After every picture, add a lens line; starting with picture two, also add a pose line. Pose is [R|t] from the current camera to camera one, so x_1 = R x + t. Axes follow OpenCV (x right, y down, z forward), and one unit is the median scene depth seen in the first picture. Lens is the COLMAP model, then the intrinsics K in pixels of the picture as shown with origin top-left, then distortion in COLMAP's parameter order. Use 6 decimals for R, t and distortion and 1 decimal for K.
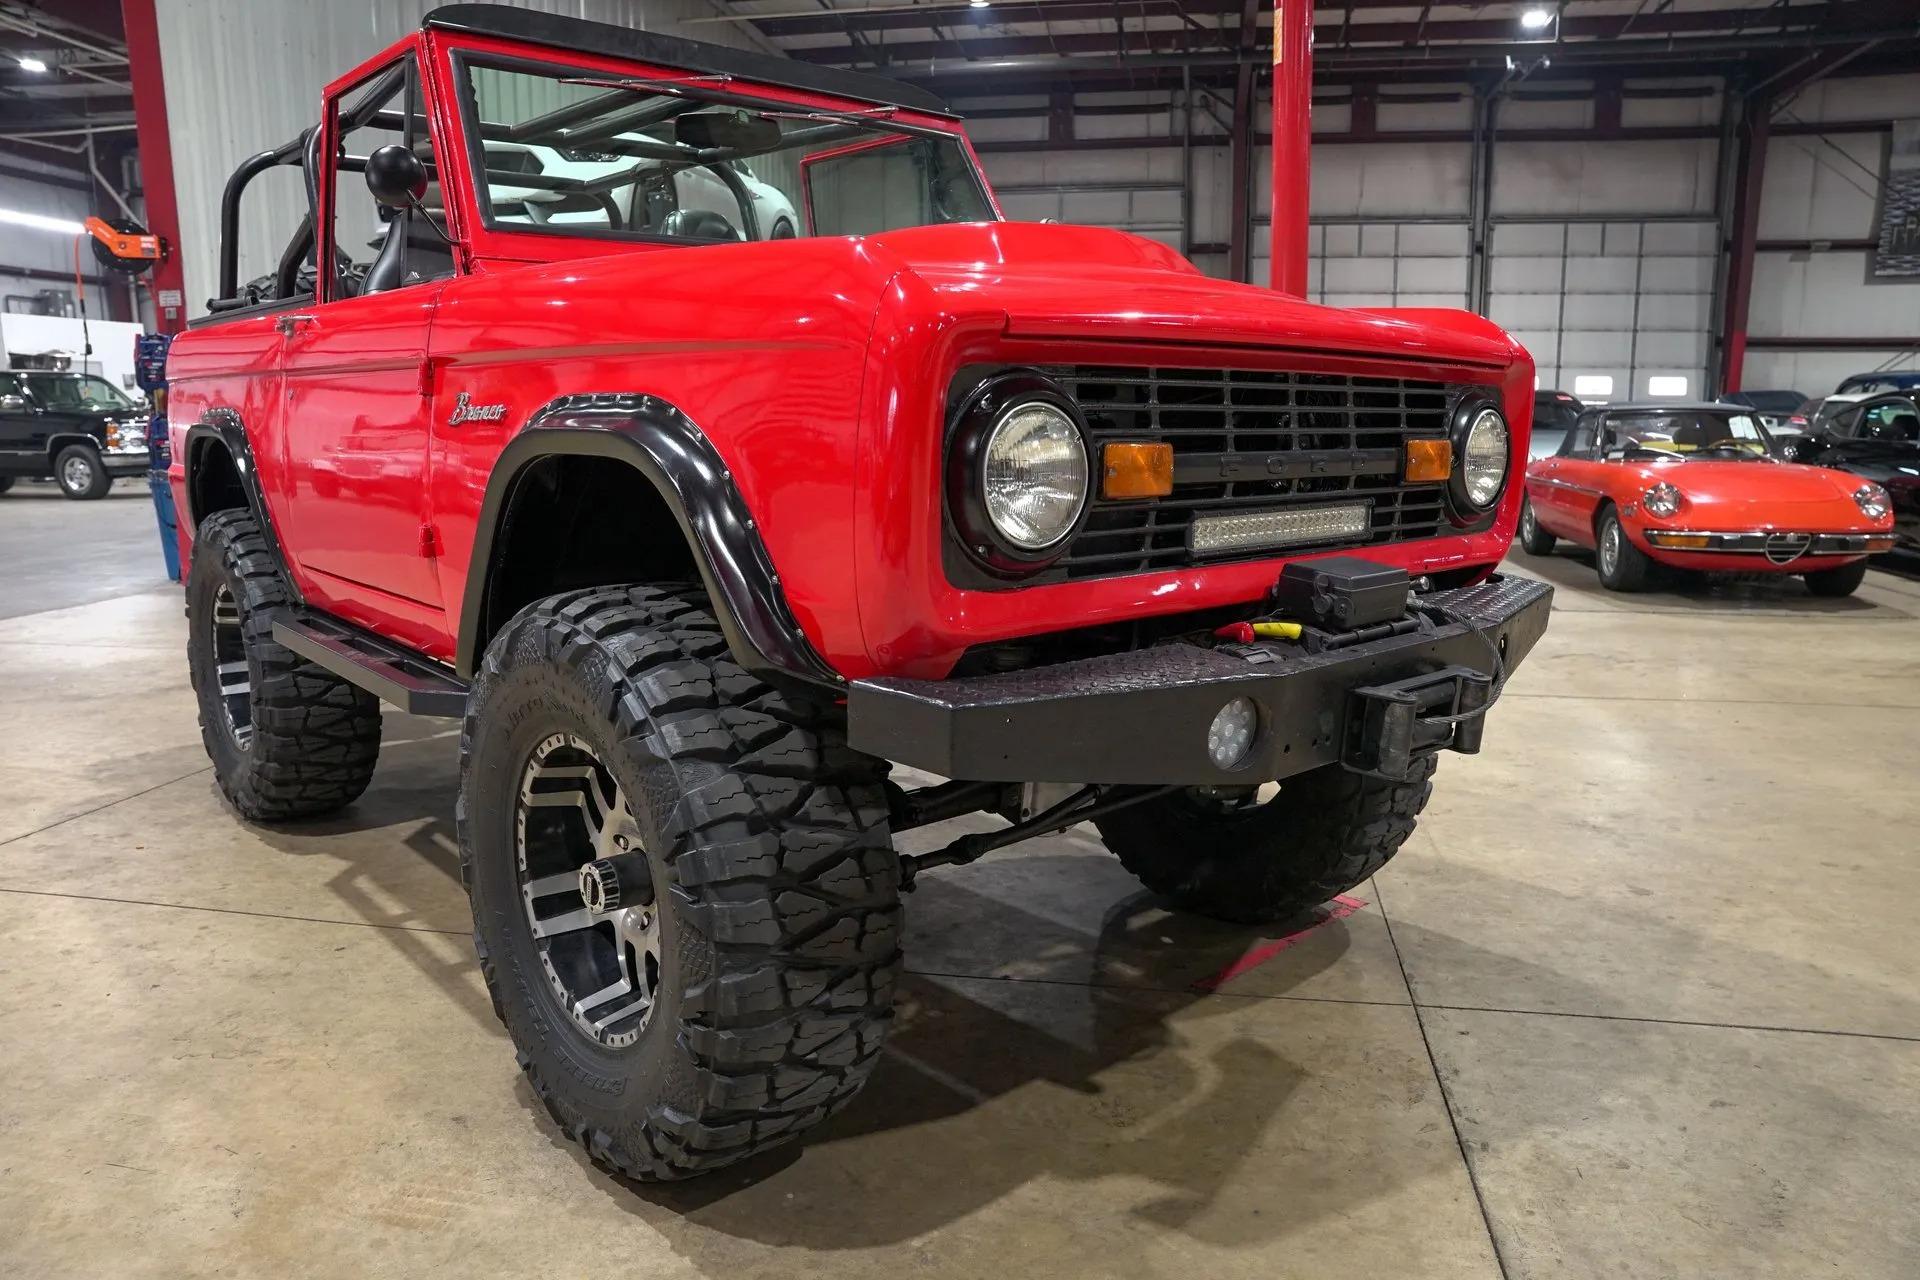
lens RADIAL K [[1315.9, 0, 966.4], [0, 1315.9, 637.8], [0, 0, 1]] dist [-0.144439, 0.114326]
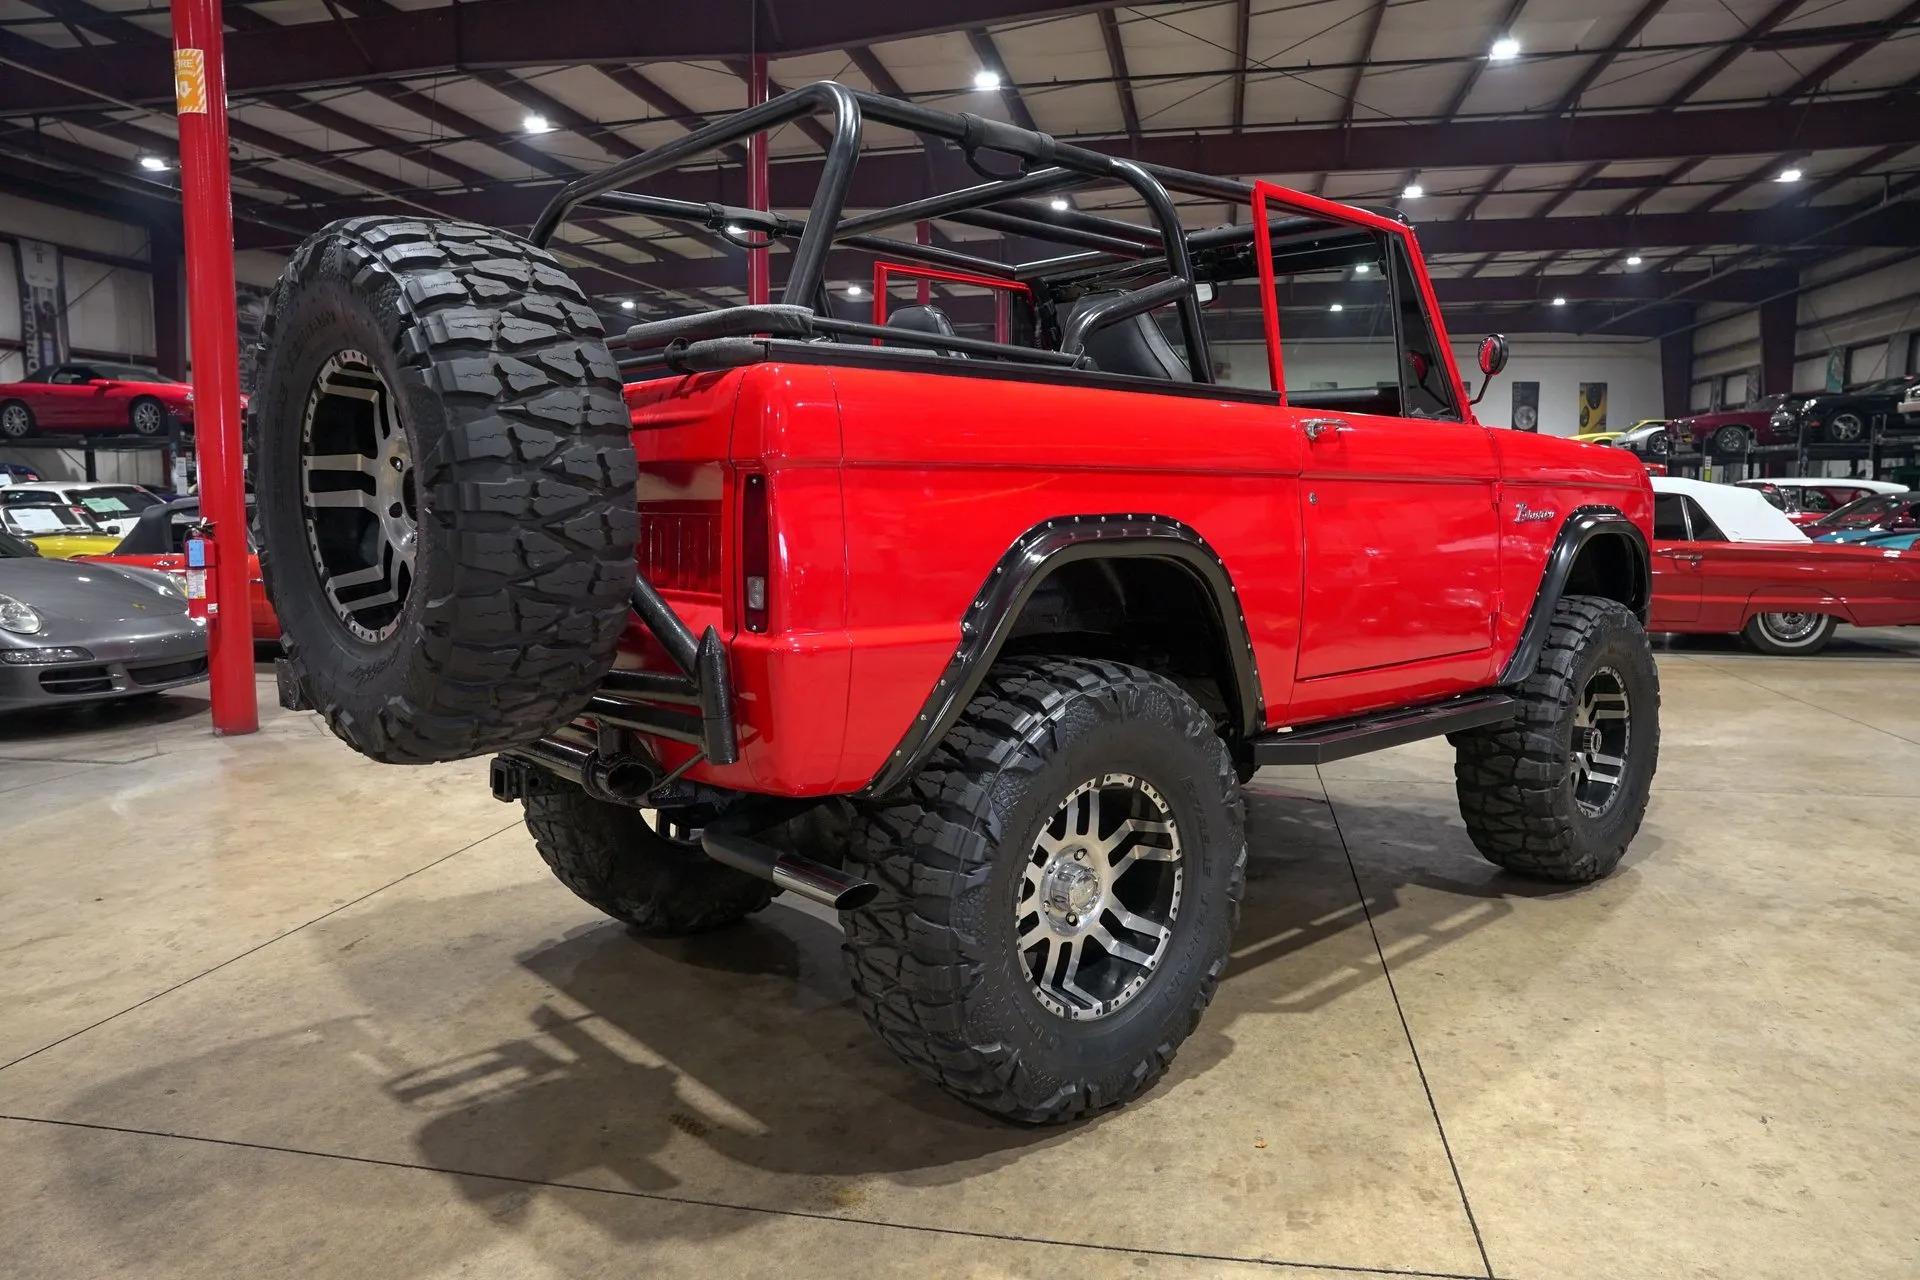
lens RADIAL K [[1315.9, 0, 966.4], [0, 1315.9, 637.8], [0, 0, 1]] dist [-0.144439, 0.114326]
pose [[0.009599, -0.110934, 0.993781, -1.769104], [0.176287, 0.978449, 0.107520, -0.280004], [-0.984292, 0.174158, 0.028948, 1.454572]]
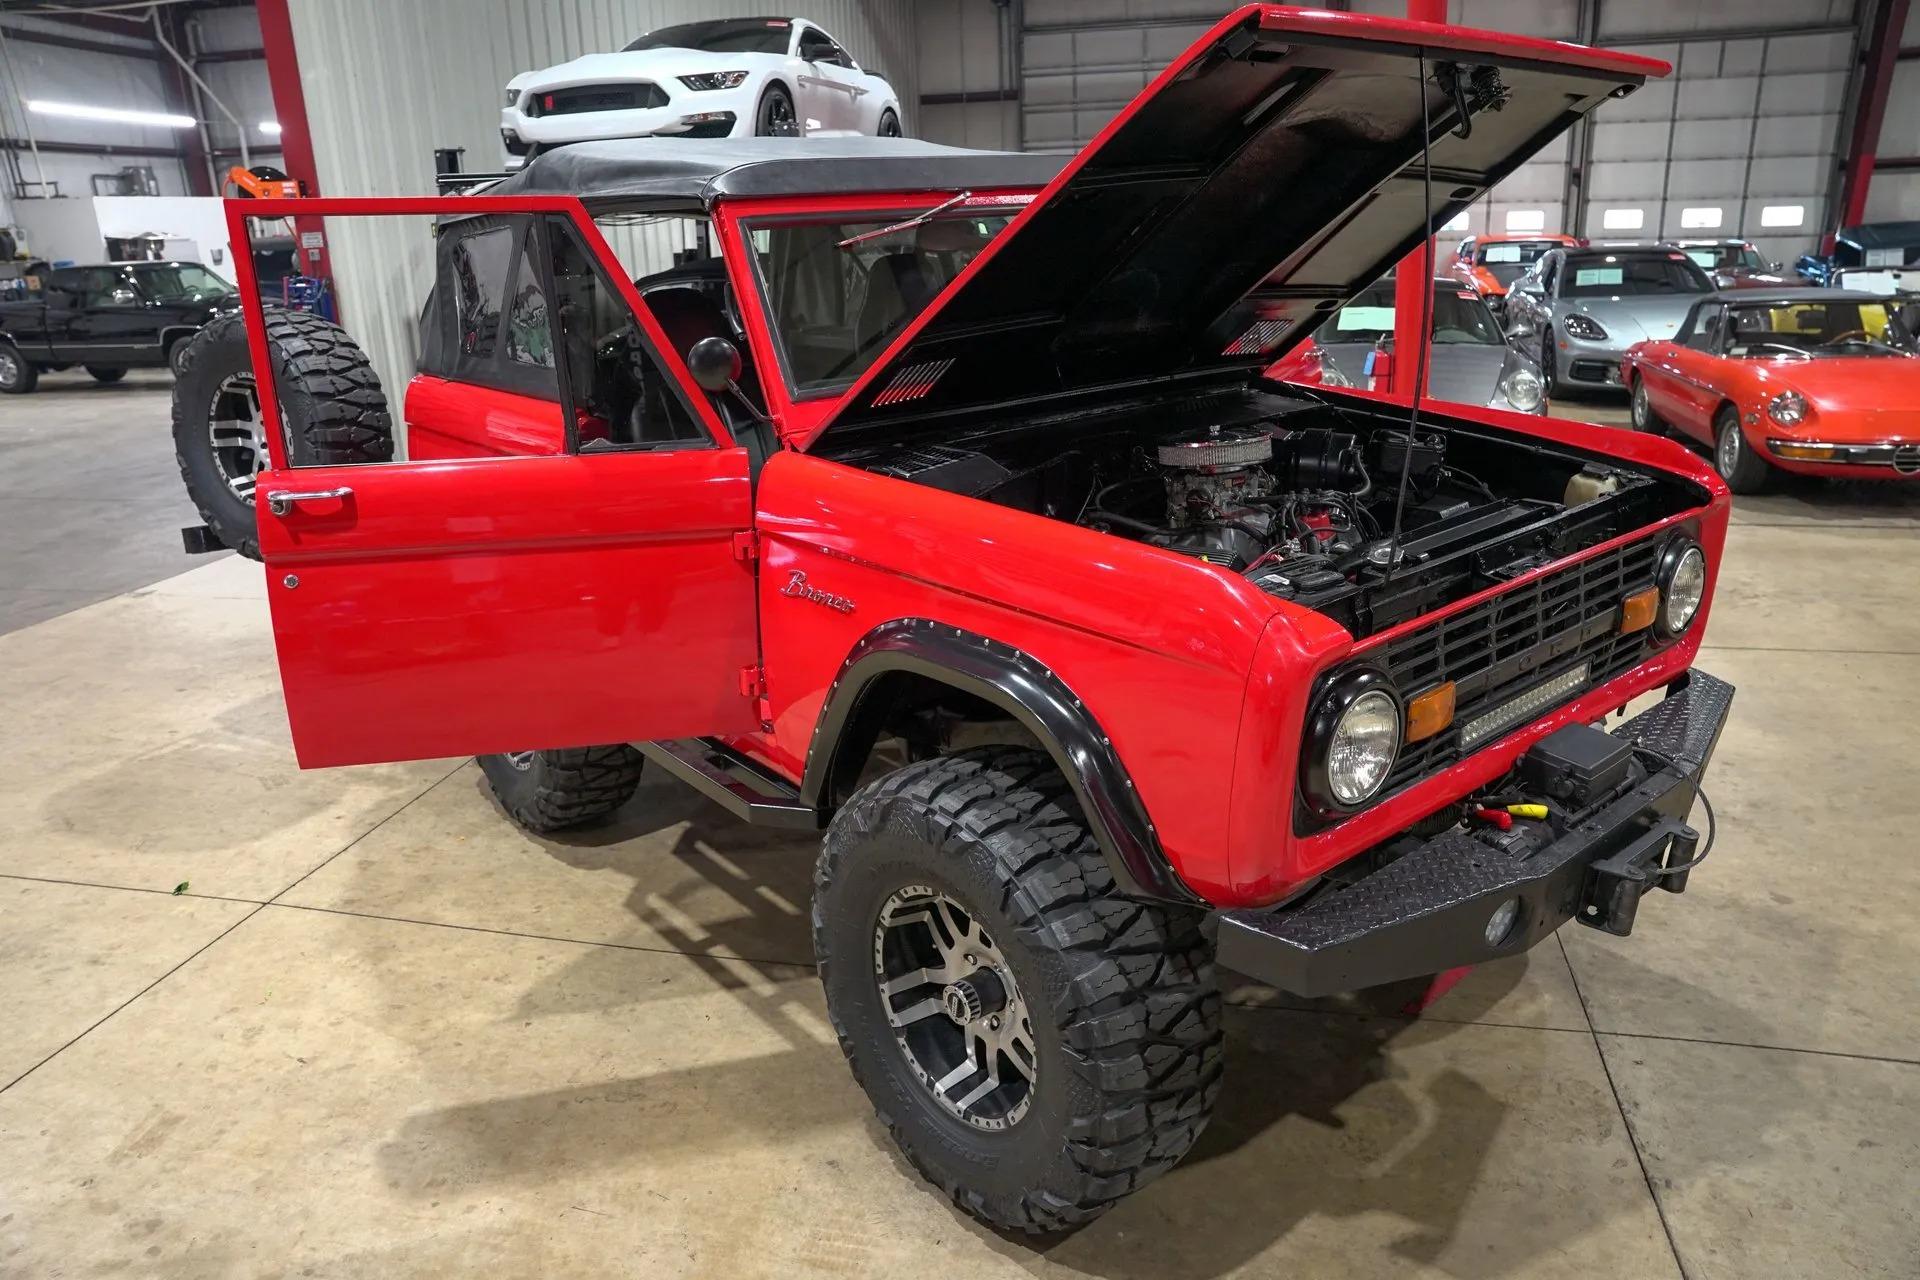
lens RADIAL K [[1315.9, 0, 966.4], [0, 1315.9, 637.8], [0, 0, 1]] dist [-0.144439, 0.114326]
pose [[0.998454, -0.018557, -0.052391, -0.159310], [0.025733, 0.989843, 0.139818, -0.250247], [0.049264, -0.140950, 0.988790, -0.136743]]
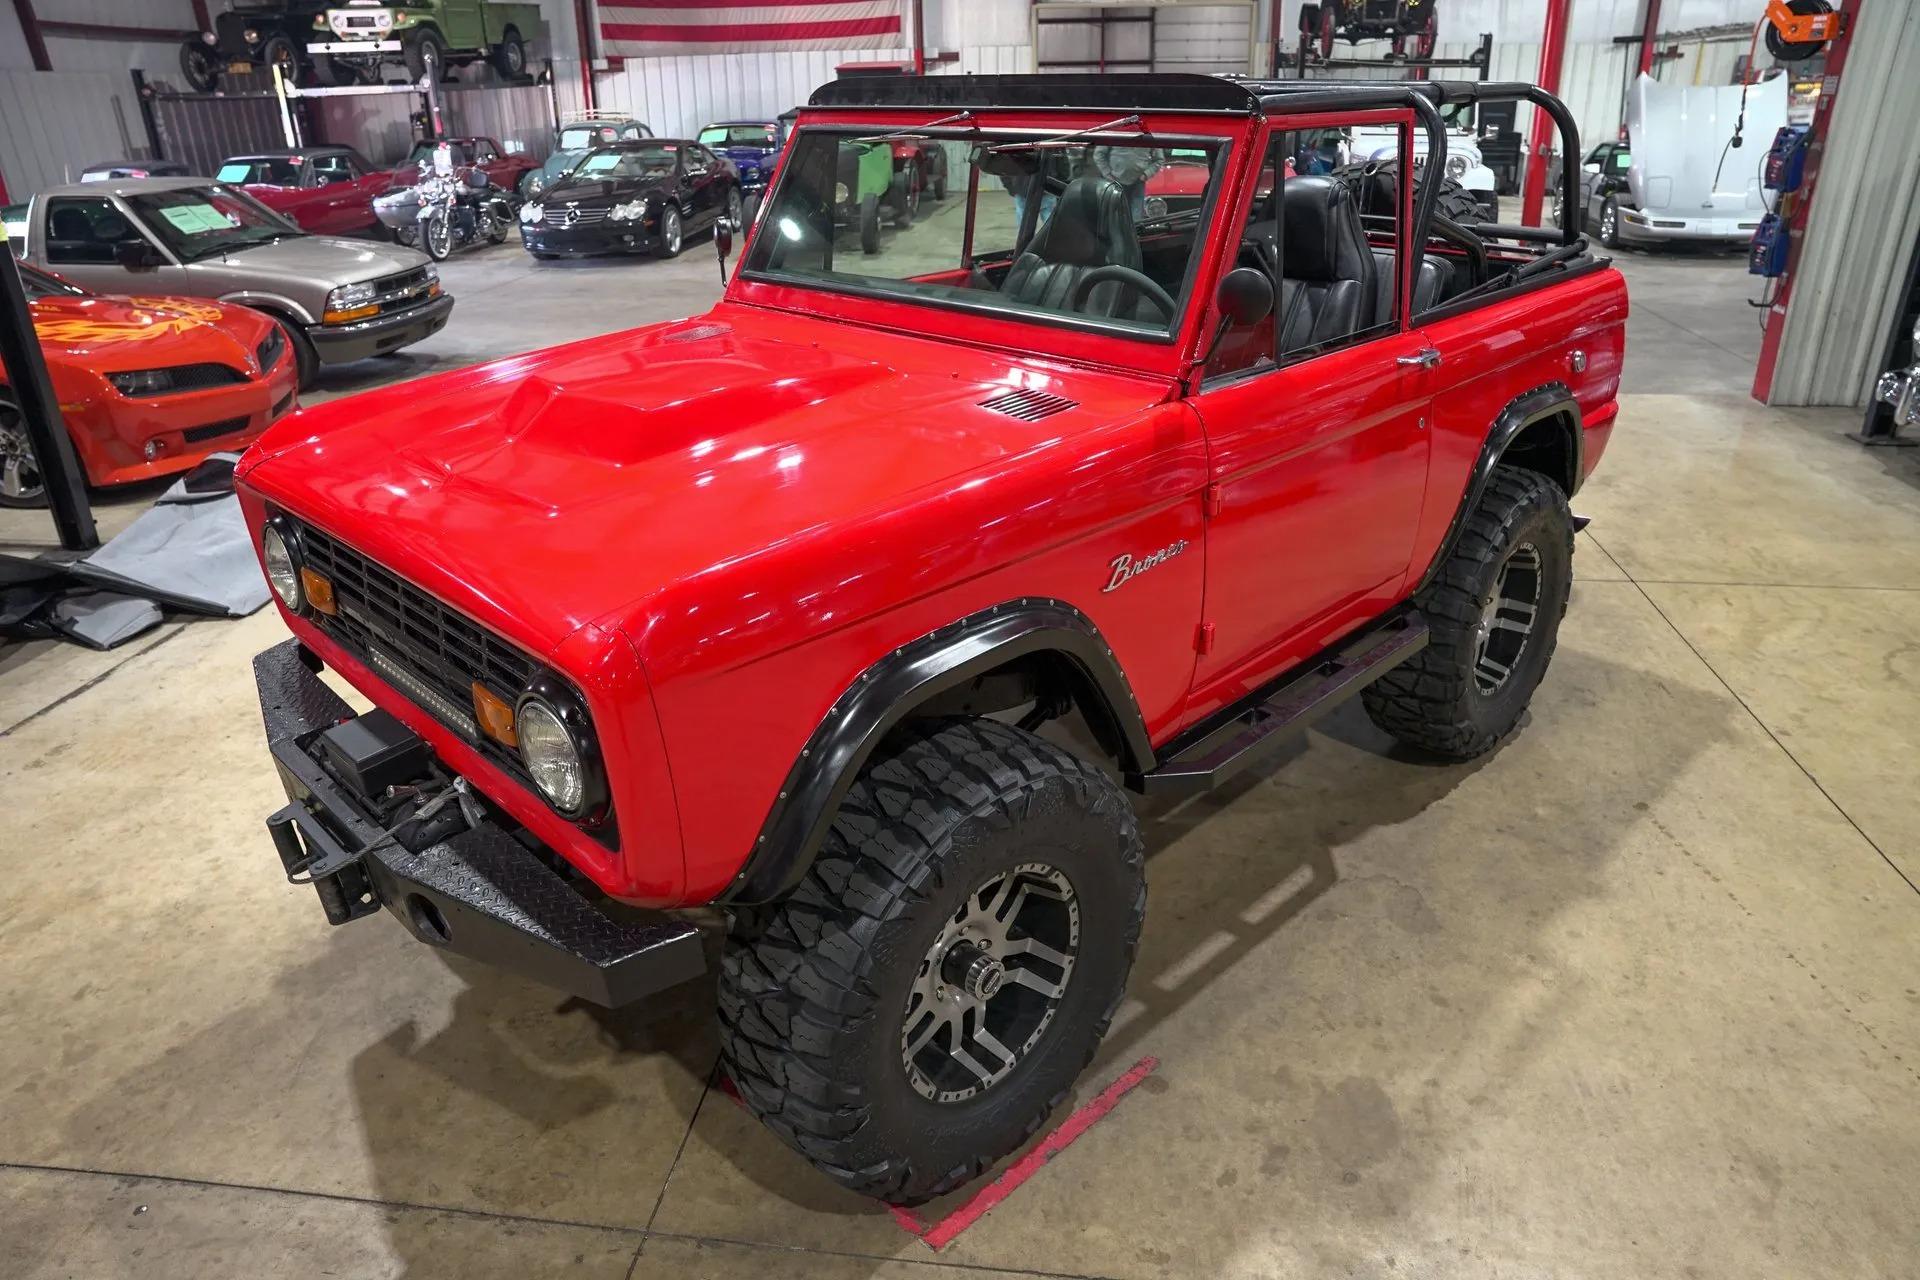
lens RADIAL K [[1315.9, 0, 966.4], [0, 1315.9, 637.8], [0, 0, 1]] dist [-0.144439, 0.114326]
pose [[0.053340, 0.403505, -0.913422, 1.038358], [-0.159179, 0.906463, 0.391135, -0.520697], [0.985808, 0.124535, 0.112580, 1.056636]]
